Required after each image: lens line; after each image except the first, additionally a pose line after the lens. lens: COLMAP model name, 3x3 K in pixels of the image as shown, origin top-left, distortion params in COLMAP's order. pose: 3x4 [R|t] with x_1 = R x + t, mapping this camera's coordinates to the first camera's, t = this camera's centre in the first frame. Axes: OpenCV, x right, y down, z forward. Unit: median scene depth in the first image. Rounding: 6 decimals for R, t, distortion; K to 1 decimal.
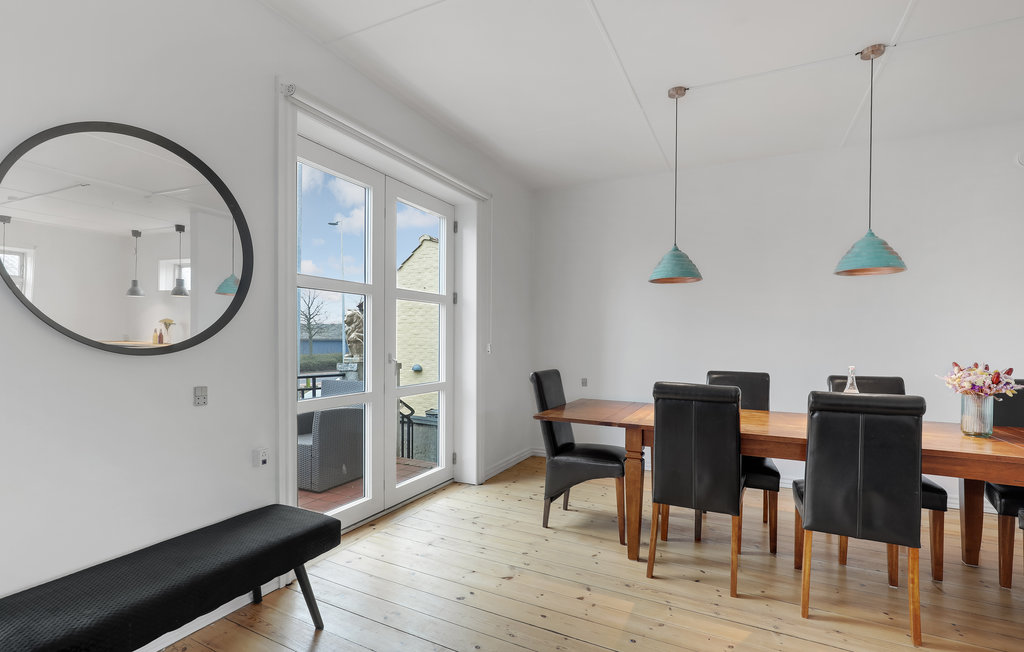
lens RADIAL K [[475.2, 0, 510.9], [0, 475.2, 346.8], [0, 0, 1]] dist [-0.019479, -0.000196]
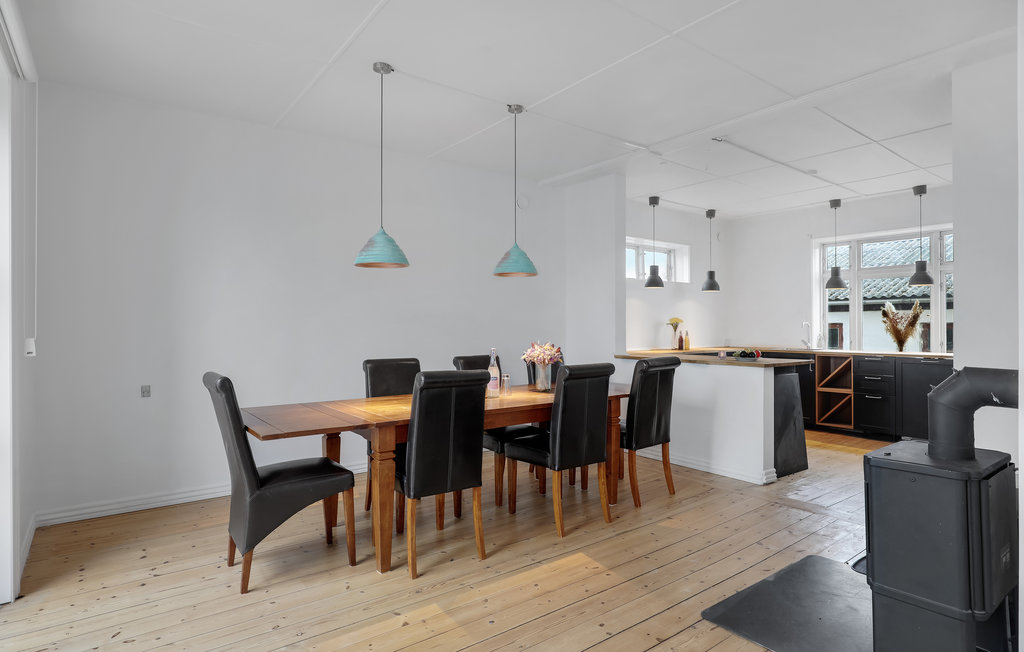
lens RADIAL K [[559.2, 0, 516.8], [0, 559.2, 321.4], [0, 0, 1]] dist [-0.001126, 0.000418]
pose [[0.422835, -0.001821, 0.906205, -0.614314], [0.018485, 0.999807, -0.006616, -0.019127], [-0.906018, 0.019548, 0.422787, 0.310124]]
